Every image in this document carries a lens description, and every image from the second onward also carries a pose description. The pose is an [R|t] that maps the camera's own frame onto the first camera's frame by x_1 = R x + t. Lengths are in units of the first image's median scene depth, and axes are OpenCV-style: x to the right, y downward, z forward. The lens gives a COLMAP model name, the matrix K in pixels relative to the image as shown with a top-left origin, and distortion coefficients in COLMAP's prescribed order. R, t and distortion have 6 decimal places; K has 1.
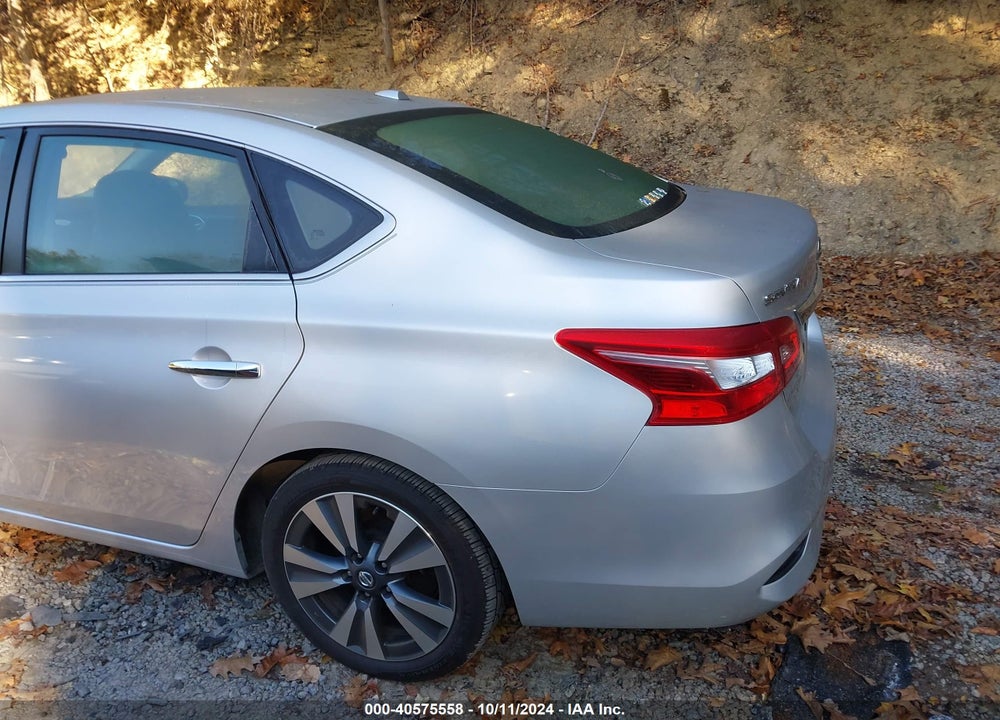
lens RADIAL K [[797.4, 0, 512.4], [0, 797.4, 416.1], [0, 0, 1]] dist [0.015660, -0.023244]
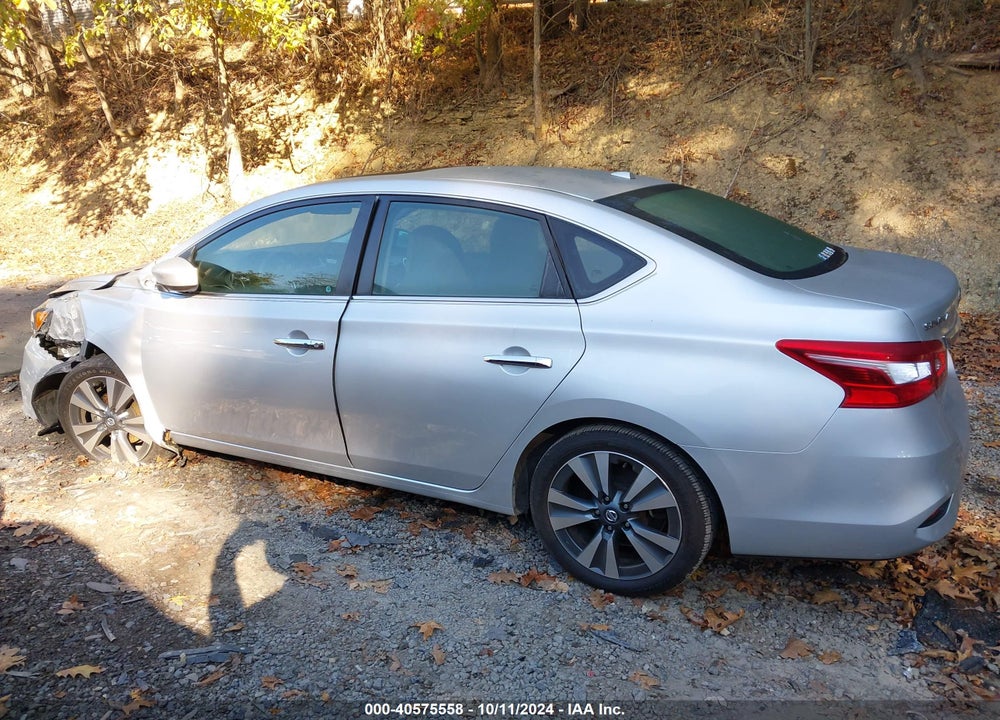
lens RADIAL K [[797.4, 0, 496.3], [0, 797.4, 410.7], [0, 0, 1]] dist [0.015660, -0.023244]
pose [[0.991224, 0.051826, -0.121608, -0.203110], [-0.060056, 0.996076, -0.065011, 0.111766], [0.117761, 0.071743, 0.990447, -0.386902]]
